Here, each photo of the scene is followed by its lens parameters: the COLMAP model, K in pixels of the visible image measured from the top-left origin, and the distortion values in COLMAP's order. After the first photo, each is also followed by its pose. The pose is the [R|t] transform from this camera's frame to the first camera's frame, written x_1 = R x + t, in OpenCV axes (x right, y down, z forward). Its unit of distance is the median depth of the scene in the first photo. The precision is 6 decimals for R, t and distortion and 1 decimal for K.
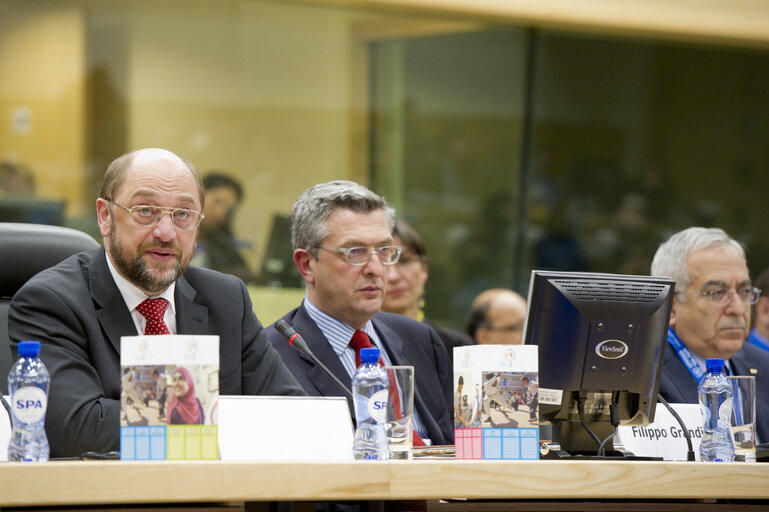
lens RADIAL K [[4136.2, 0, 384.5], [0, 4136.2, 256.0], [0, 0, 1]] dist [1.607835, 18.582134]
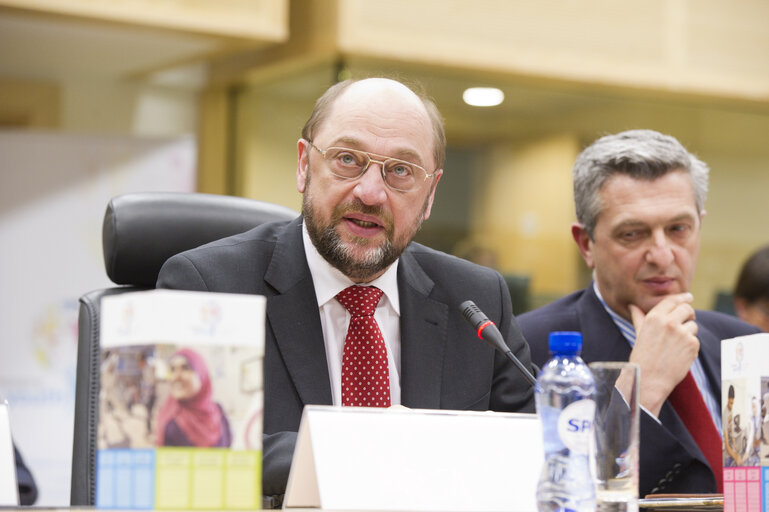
lens RADIAL K [[2651.3, 0, 384.5], [0, 2651.3, 256.0], [0, 0, 1]] dist [0.347299, -0.447580]
pose [[0.981364, 0.002434, -0.192143, 0.045936], [-0.009844, 0.999244, -0.037622, 0.025957], [0.191906, 0.038813, 0.980646, 0.606597]]
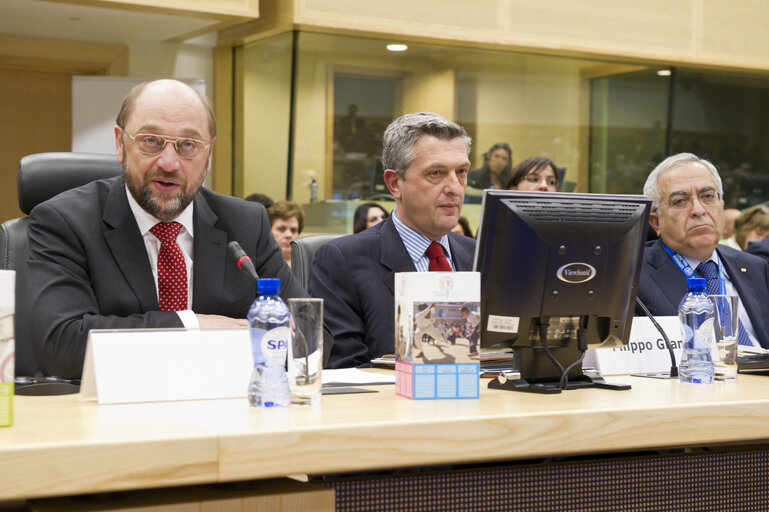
lens RADIAL K [[1266.4, 0, 384.5], [0, 1266.4, 256.0], [0, 0, 1]] dist [0.024047, 0.025589]
pose [[0.971568, 0.005833, -0.236689, 0.084342], [0.006544, 0.998653, 0.051471, 0.003686], [0.236670, -0.051556, 0.970221, 0.745937]]
